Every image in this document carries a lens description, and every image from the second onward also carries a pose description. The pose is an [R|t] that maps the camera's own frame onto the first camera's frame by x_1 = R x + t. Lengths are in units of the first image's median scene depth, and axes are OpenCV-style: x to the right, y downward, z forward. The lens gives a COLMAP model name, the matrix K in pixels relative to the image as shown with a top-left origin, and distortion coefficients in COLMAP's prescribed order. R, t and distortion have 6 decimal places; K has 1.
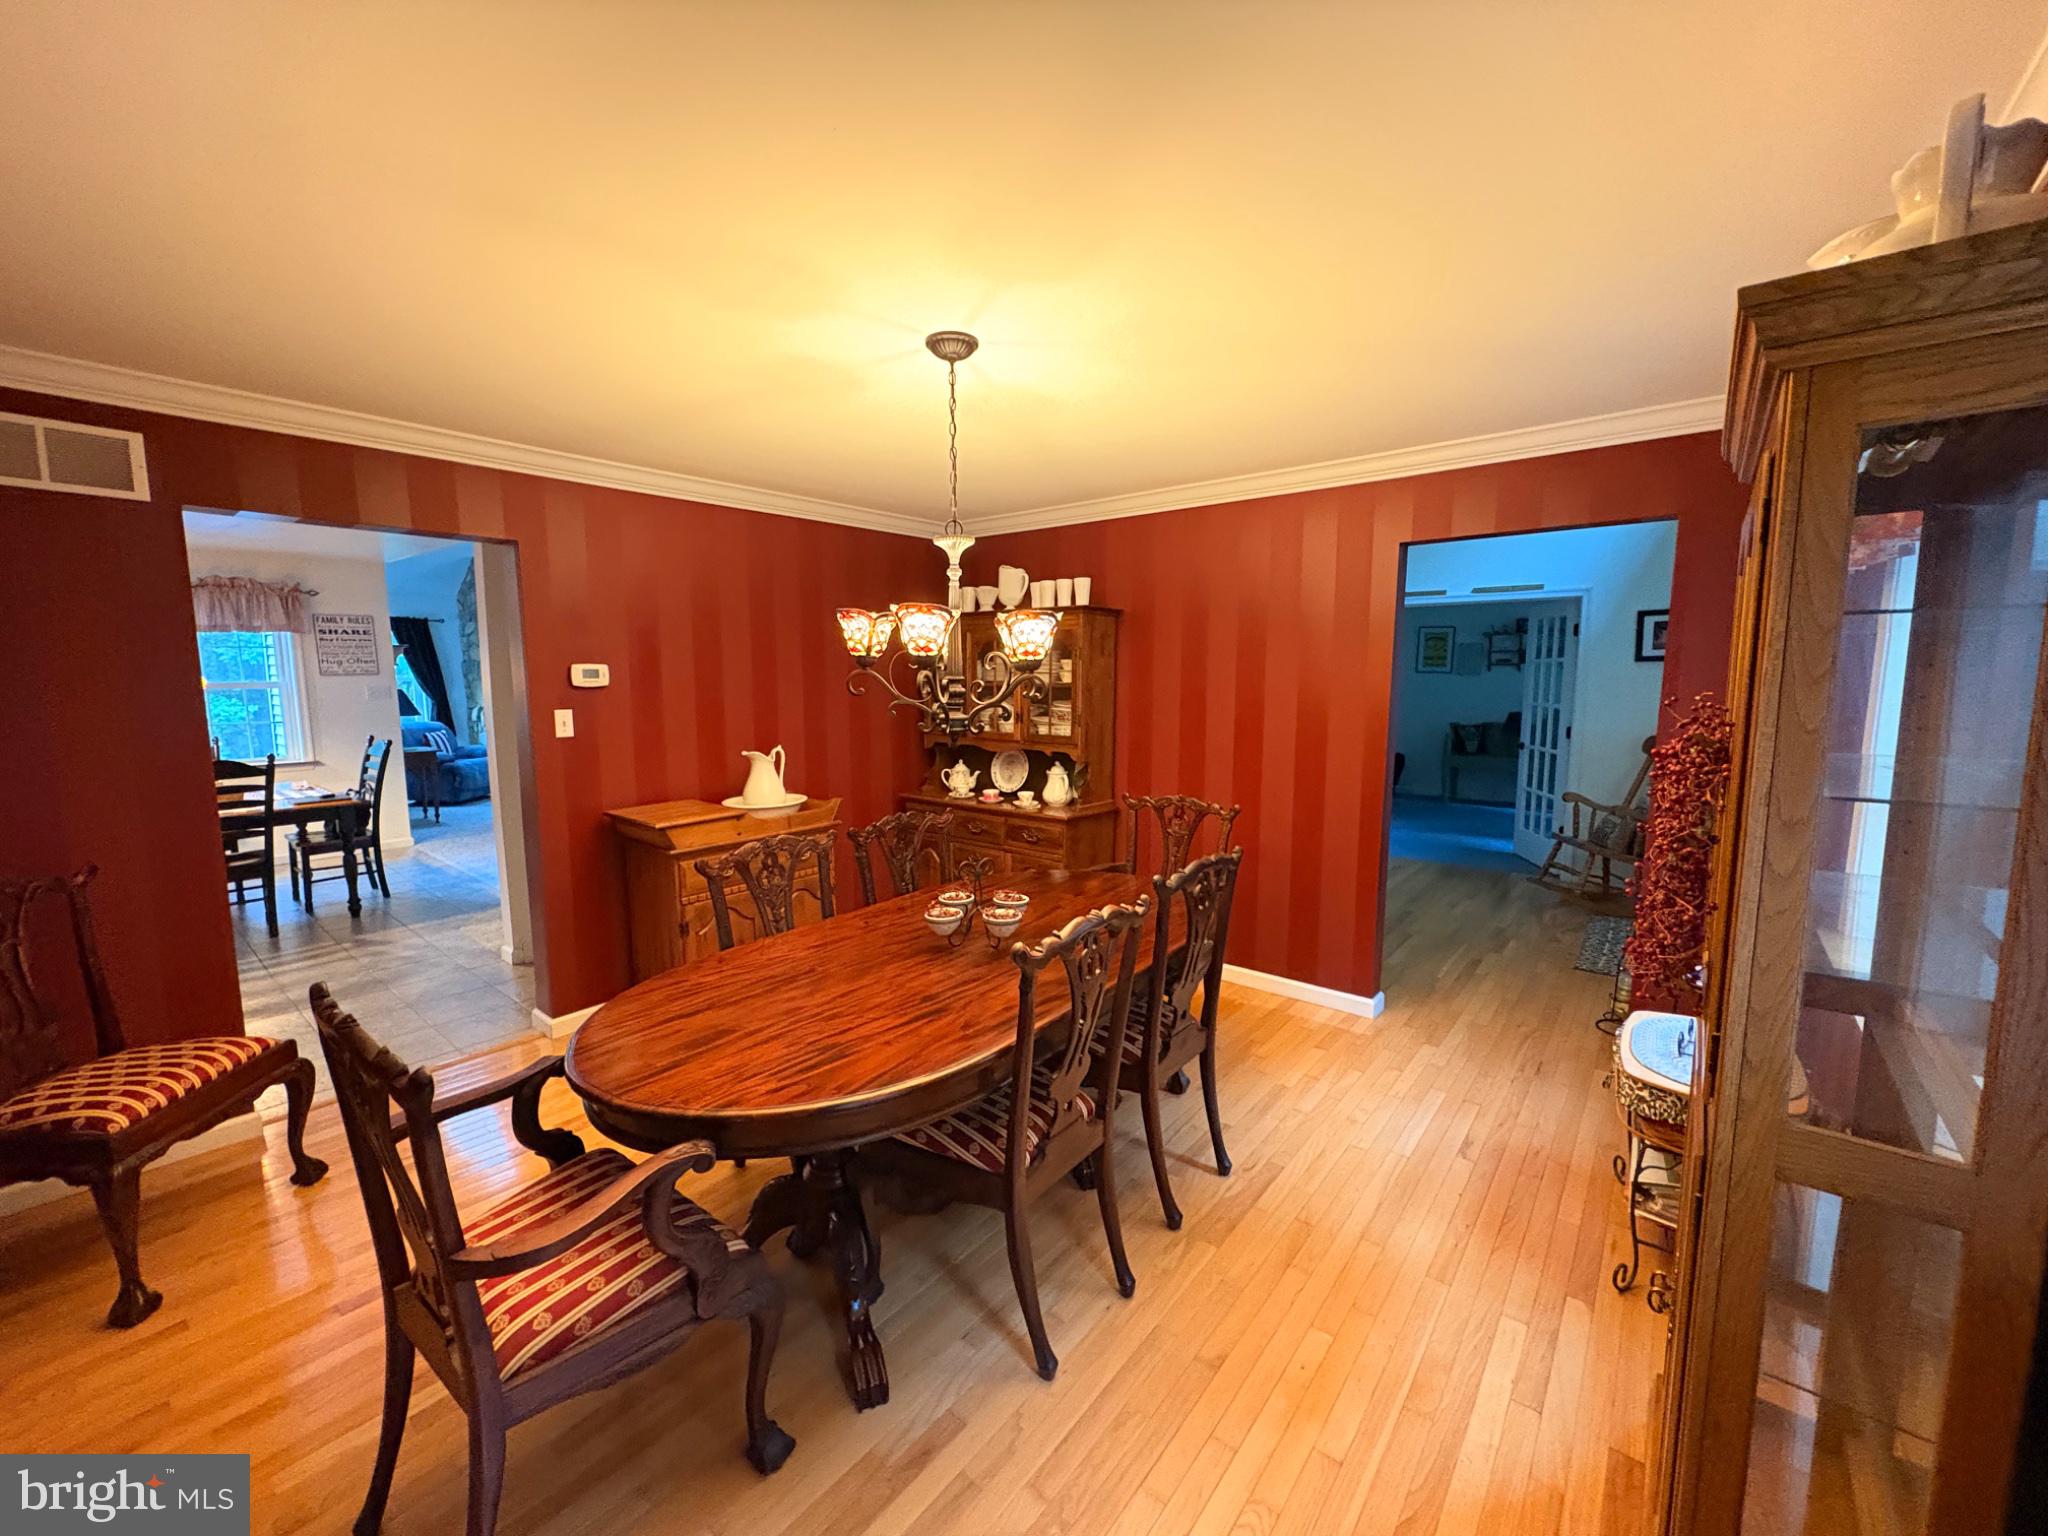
lens RADIAL K [[813.2, 0, 1020.8], [0, 813.2, 769.4], [0, 0, 1]] dist [0.000205, 0.000268]
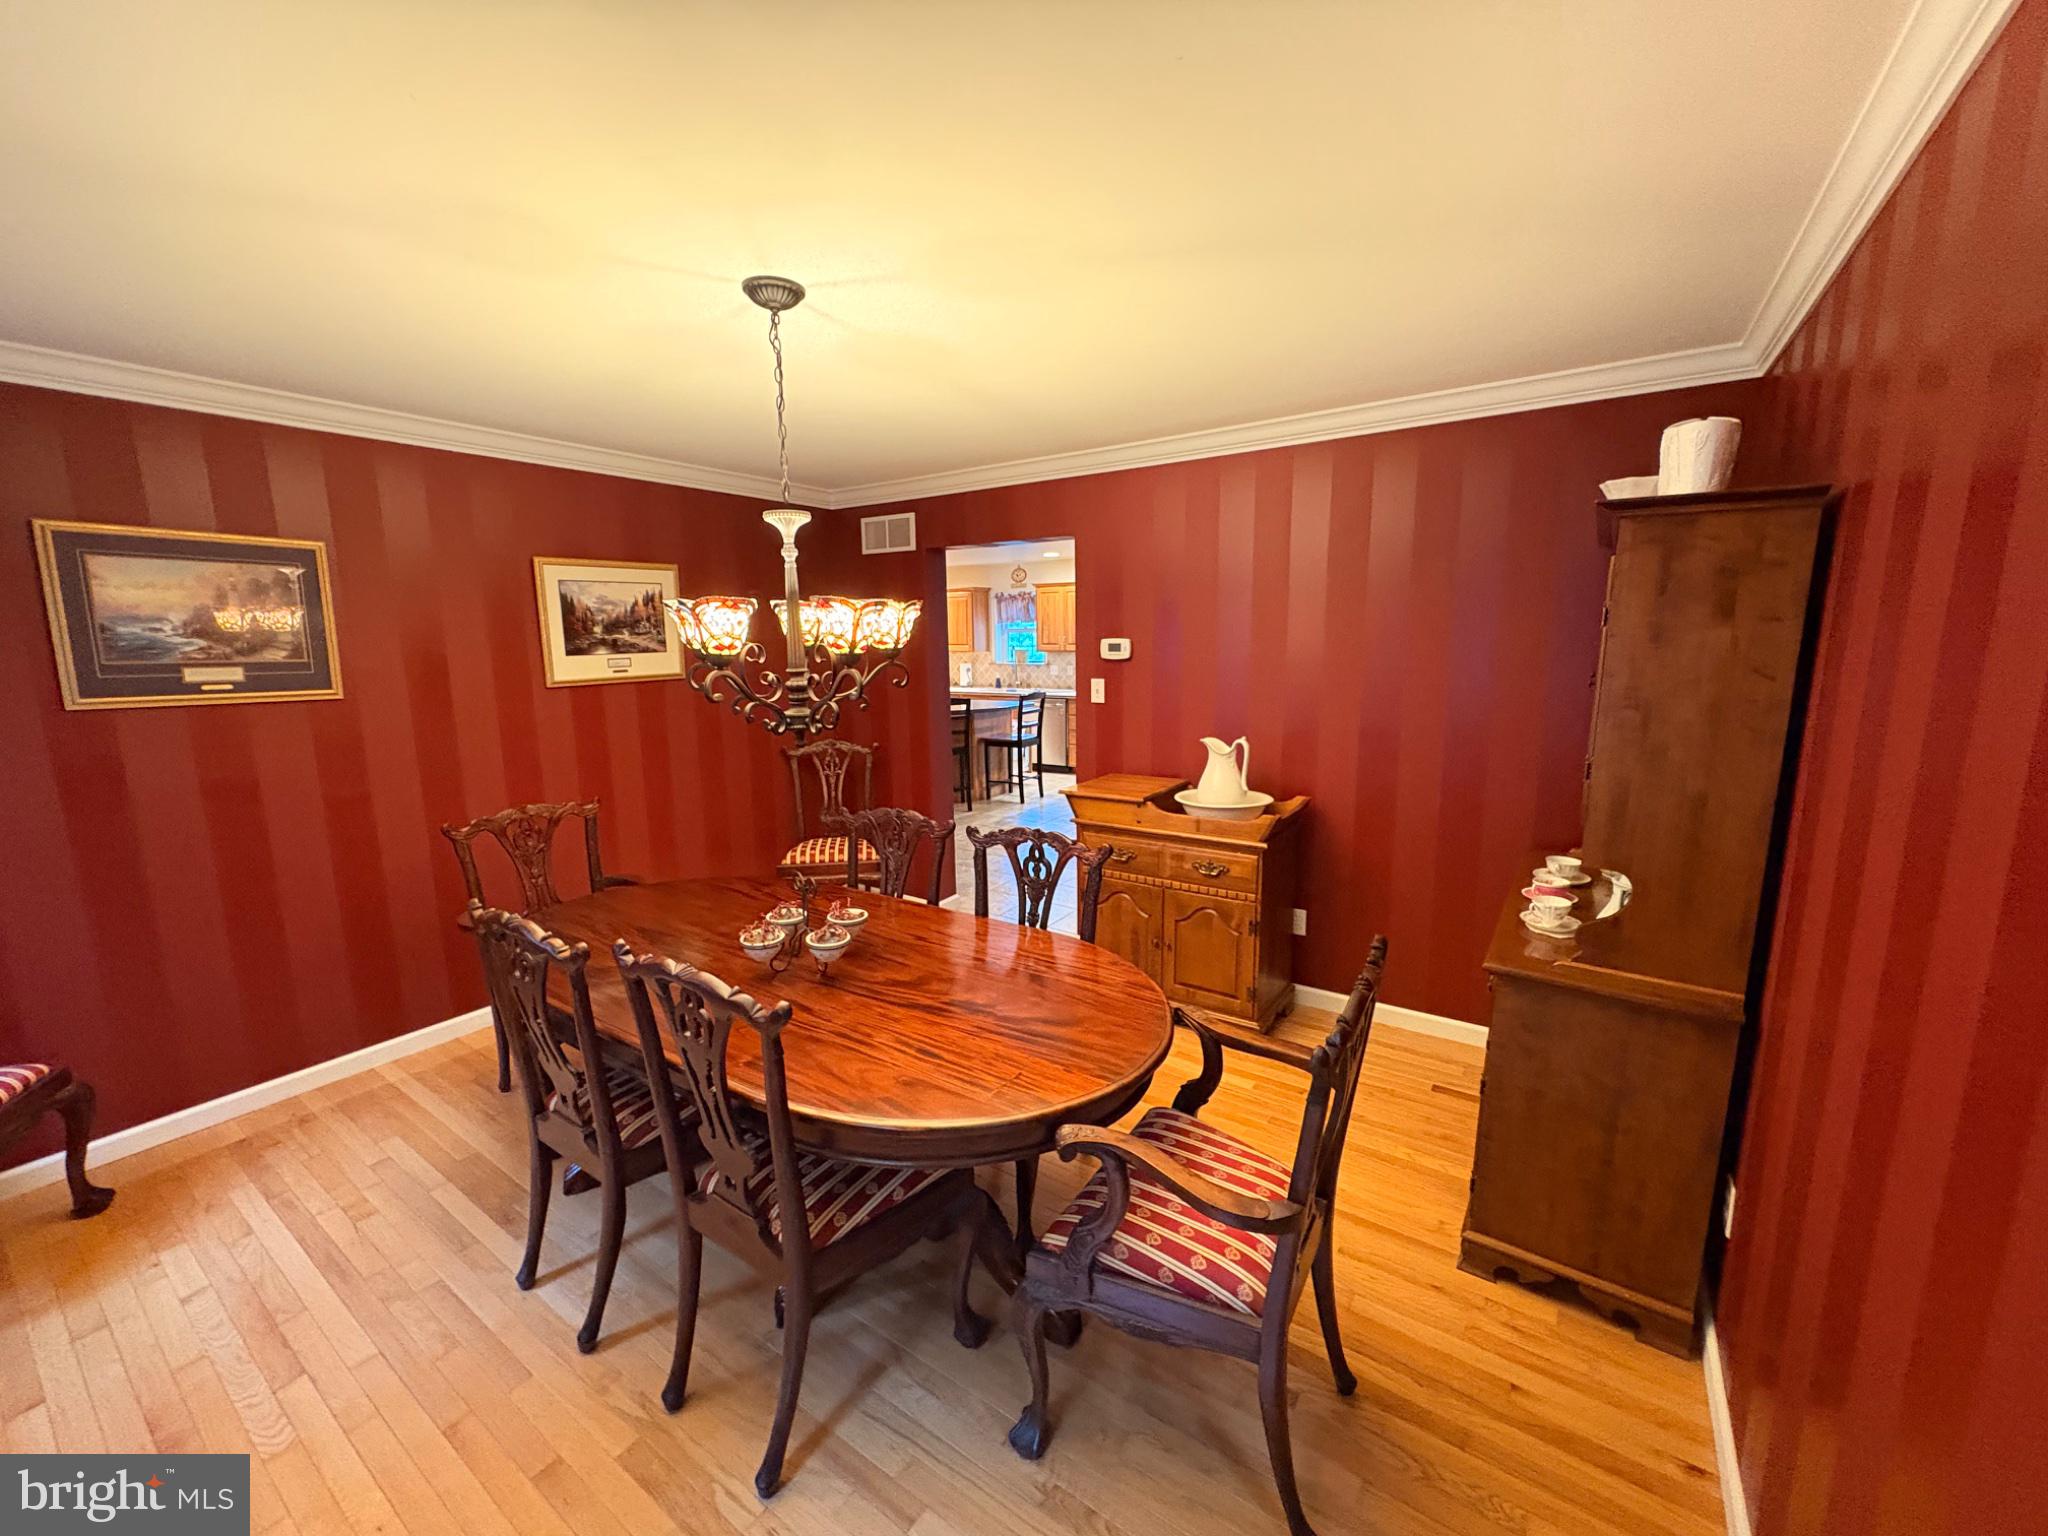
lens RADIAL K [[813.2, 0, 1020.8], [0, 813.2, 769.4], [0, 0, 1]] dist [0.000205, 0.000268]
pose [[0.081426, 0.168995, -0.982248, 0.886398], [-0.106289, 0.981372, 0.160034, -0.185079], [0.990996, 0.091371, 0.097871, 1.225125]]
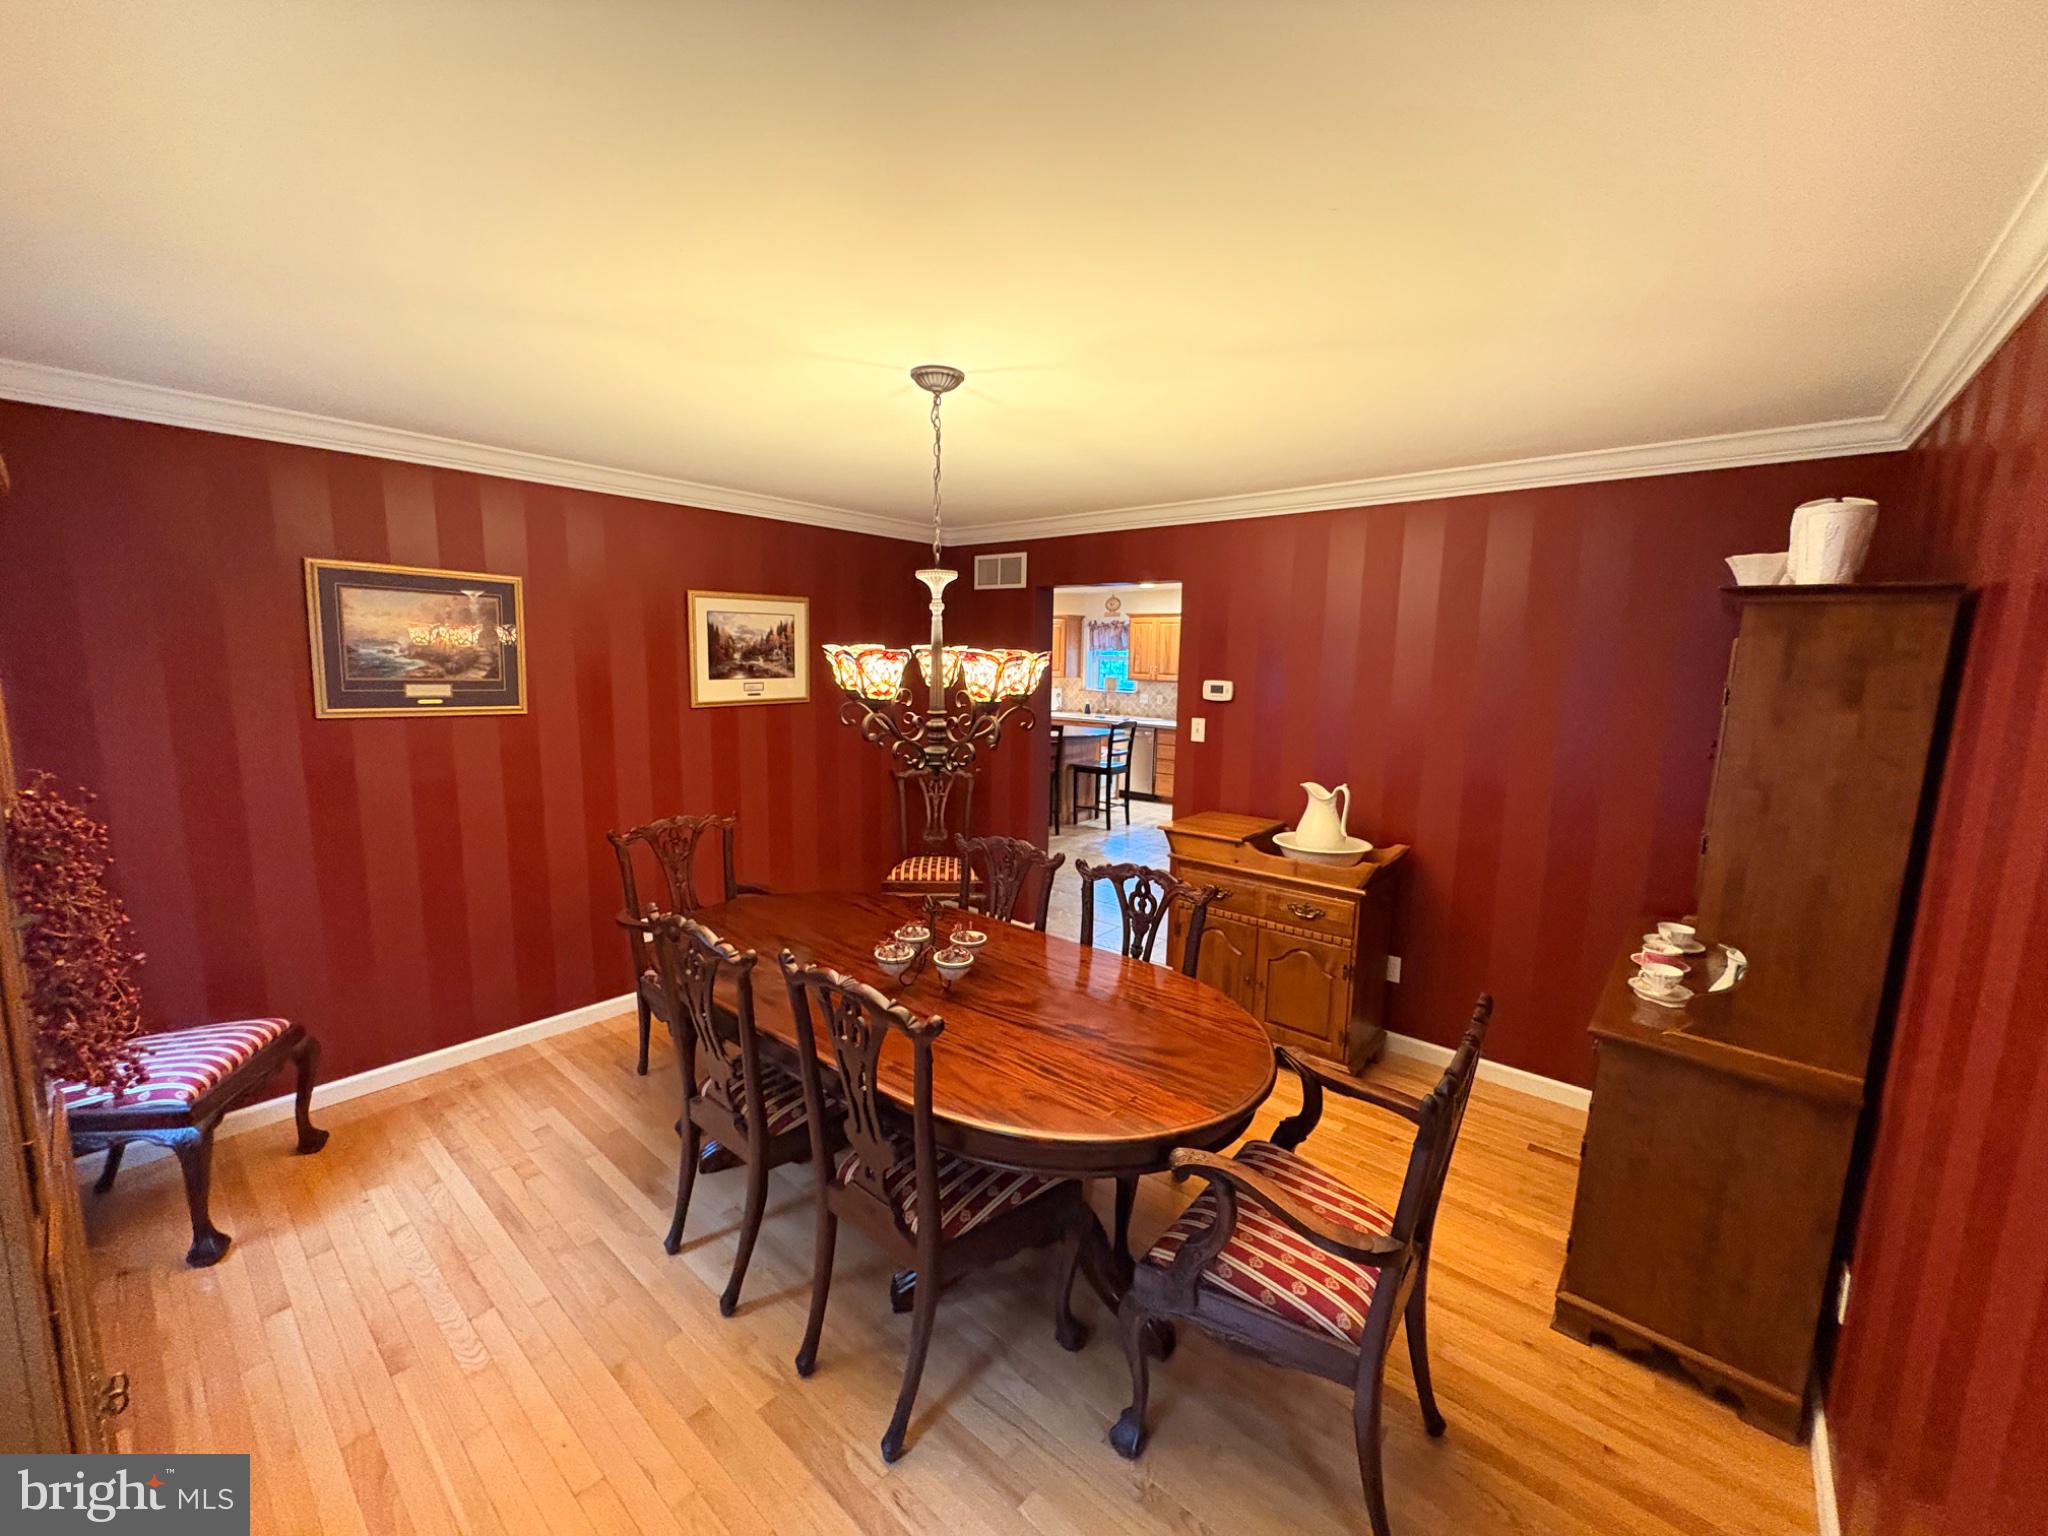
lens RADIAL K [[813.2, 0, 1020.8], [0, 813.2, 769.4], [0, 0, 1]] dist [0.000205, 0.000268]
pose [[-0.018957, 0.147528, -0.988876, 0.957588], [-0.137873, 0.979219, 0.148731, -0.217565], [0.990268, 0.139159, 0.001777, 1.163662]]
